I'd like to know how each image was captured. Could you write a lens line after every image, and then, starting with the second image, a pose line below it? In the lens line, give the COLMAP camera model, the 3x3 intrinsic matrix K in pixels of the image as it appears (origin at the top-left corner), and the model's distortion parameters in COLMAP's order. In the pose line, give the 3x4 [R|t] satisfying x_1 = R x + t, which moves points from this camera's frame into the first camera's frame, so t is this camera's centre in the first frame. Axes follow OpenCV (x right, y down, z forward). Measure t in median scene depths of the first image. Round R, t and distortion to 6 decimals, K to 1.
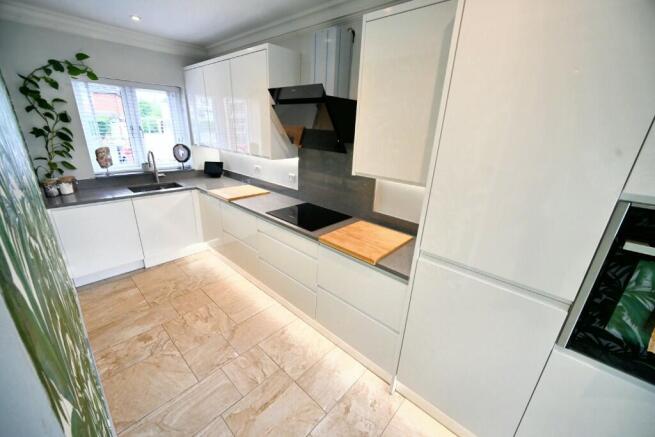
lens RADIAL K [[255.9, 0, 324.7], [0, 255.9, 218.5], [0, 0, 1]] dist [-0.004331, -0.000387]
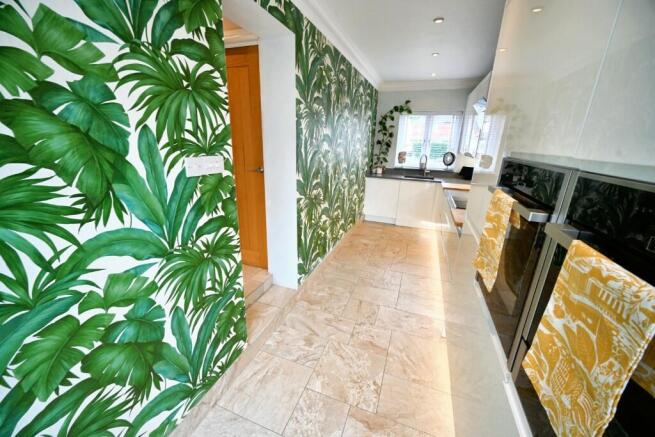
lens RADIAL K [[255.9, 0, 326.7], [0, 255.9, 217.6], [0, 0, 1]] dist [-0.004331, -0.000387]
pose [[0.376486, 0.239354, -0.894968, 0.662801], [-0.318668, 0.940556, 0.117493, 0.115903], [0.869891, 0.240963, 0.430380, -0.100159]]
